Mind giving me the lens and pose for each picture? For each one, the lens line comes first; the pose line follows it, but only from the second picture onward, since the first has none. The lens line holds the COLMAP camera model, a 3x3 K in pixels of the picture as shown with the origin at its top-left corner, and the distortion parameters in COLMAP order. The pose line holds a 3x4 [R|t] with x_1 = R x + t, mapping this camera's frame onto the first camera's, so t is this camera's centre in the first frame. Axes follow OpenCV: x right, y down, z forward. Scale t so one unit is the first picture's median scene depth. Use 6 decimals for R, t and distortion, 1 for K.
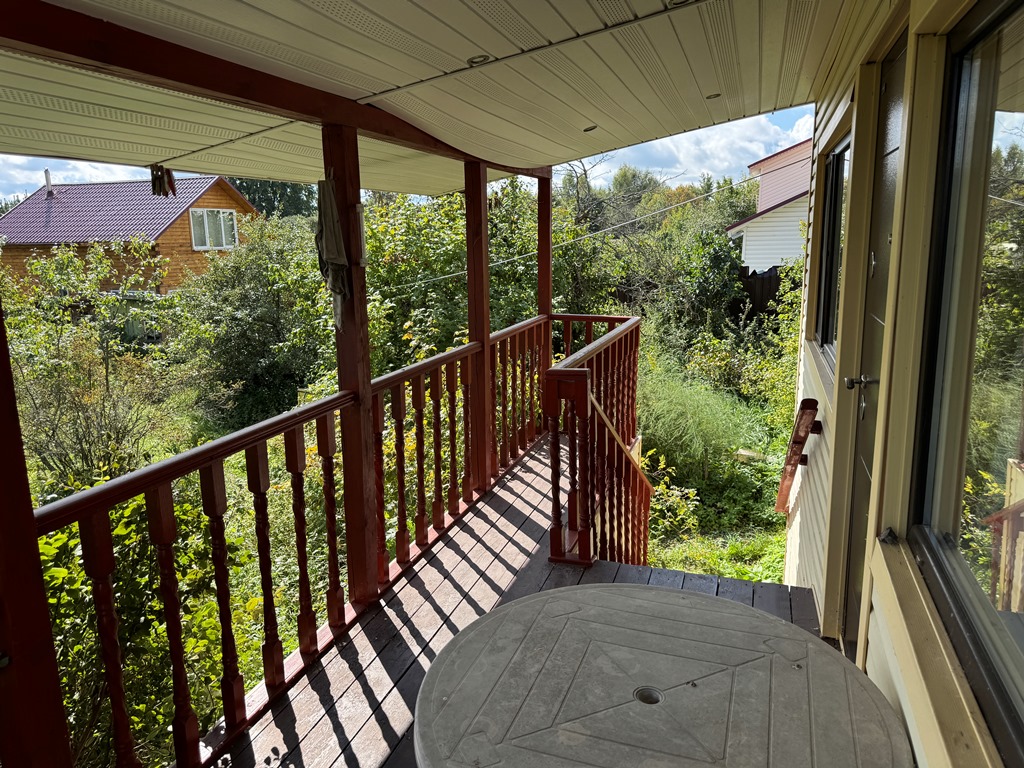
lens RADIAL K [[727.5, 0, 534.0], [0, 727.5, 377.4], [0, 0, 1]] dist [0.034204, -0.037662]
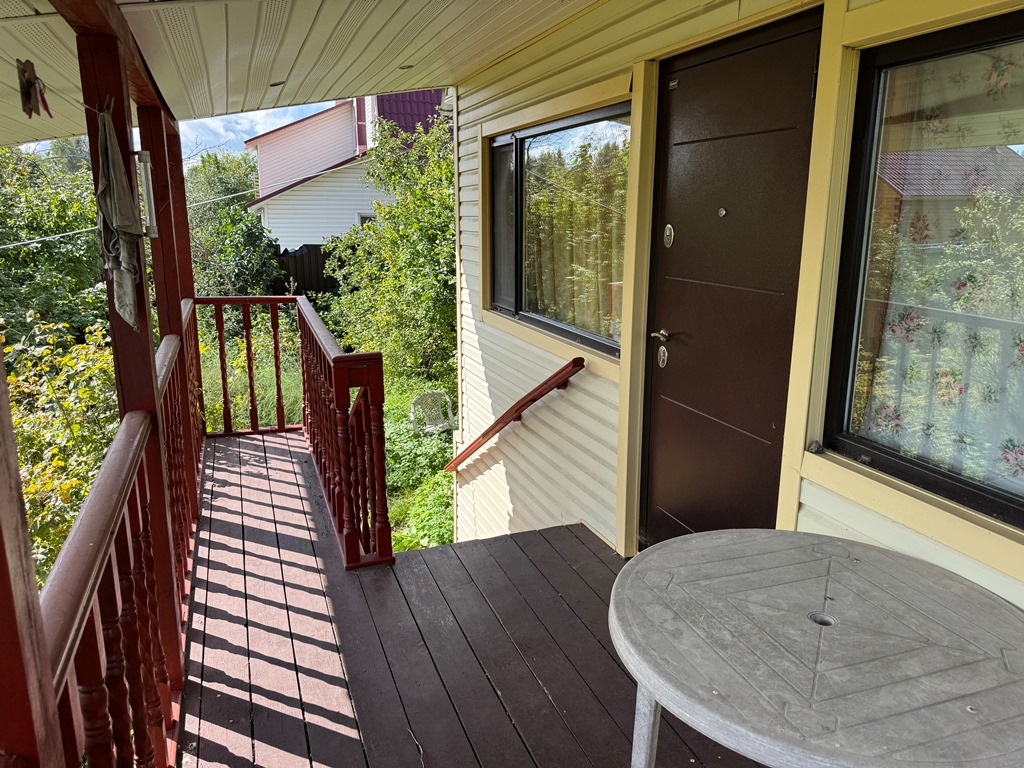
lens RADIAL K [[727.5, 0, 514.8], [0, 727.5, 379.8], [0, 0, 1]] dist [0.034204, -0.037662]
pose [[0.785104, -0.123270, 0.606973, -0.309339], [0.104358, 0.992311, 0.066544, -0.017668], [-0.610508, 0.011098, 0.791932, 0.149050]]
